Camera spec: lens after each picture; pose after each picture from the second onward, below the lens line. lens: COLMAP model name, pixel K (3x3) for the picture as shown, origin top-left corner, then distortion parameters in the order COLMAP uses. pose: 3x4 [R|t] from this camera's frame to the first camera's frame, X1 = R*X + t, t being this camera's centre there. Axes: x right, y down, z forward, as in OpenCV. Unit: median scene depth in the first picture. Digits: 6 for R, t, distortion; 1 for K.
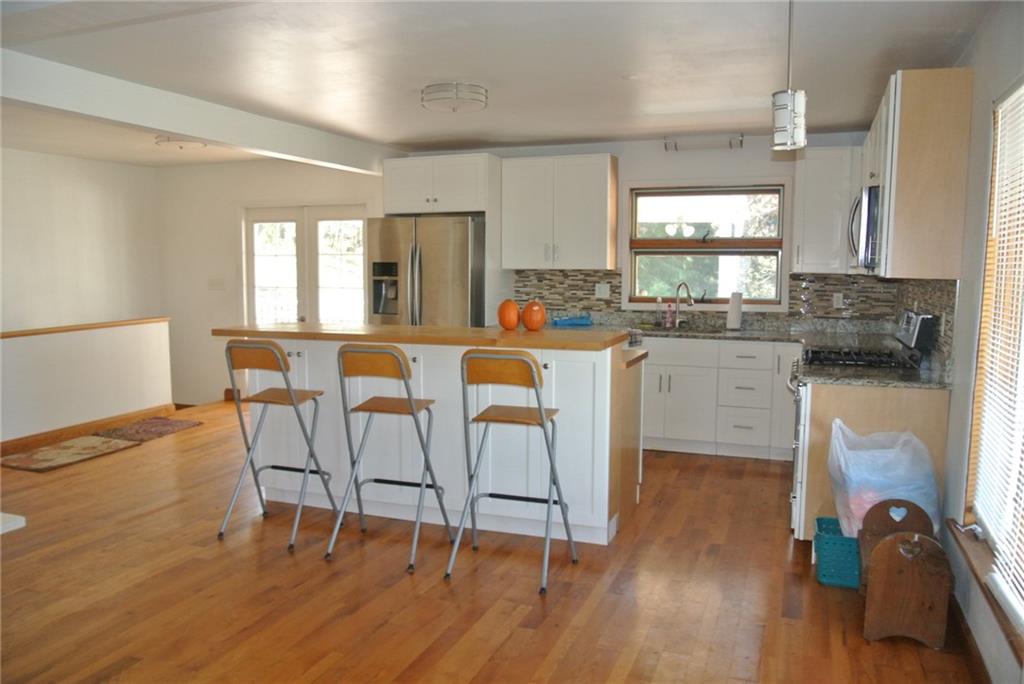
lens RADIAL K [[801.6, 0, 512.0], [0, 801.6, 343.6], [0, 0, 1]] dist [-0.080092, 0.002232]
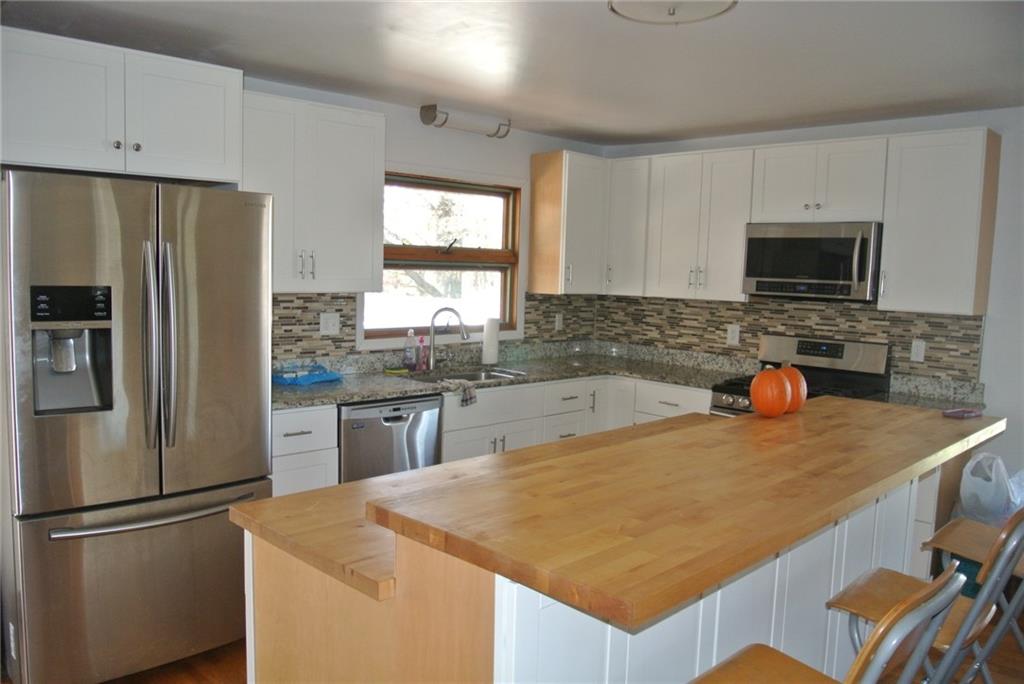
lens RADIAL K [[801.6, 0, 509.7], [0, 801.6, 345.5], [0, 0, 1]] dist [-0.080092, 0.002232]
pose [[0.423894, -0.079406, 0.902224, -0.424216], [0.064924, 0.996251, 0.057178, -0.078929], [-0.903382, 0.034338, 0.427460, 0.617508]]
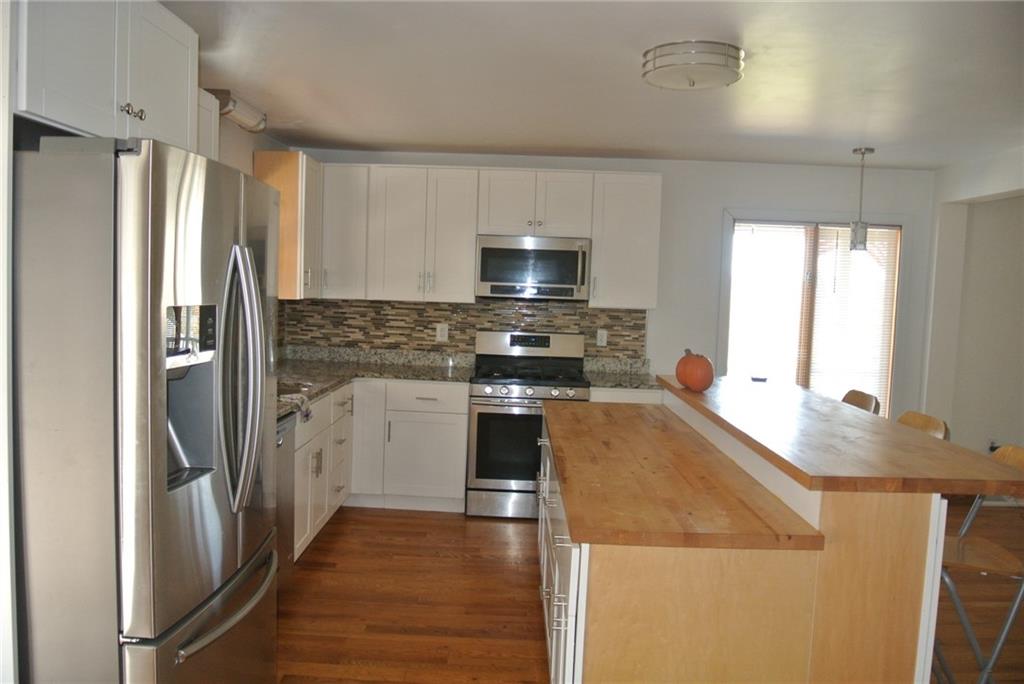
lens RADIAL K [[801.6, 0, 509.5], [0, 801.6, 343.2], [0, 0, 1]] dist [-0.080092, 0.002232]
pose [[-0.335675, -0.087140, 0.937939, -0.472558], [0.058677, 0.991844, 0.113147, -0.113865], [-0.940148, 0.093016, -0.327825, 0.973963]]
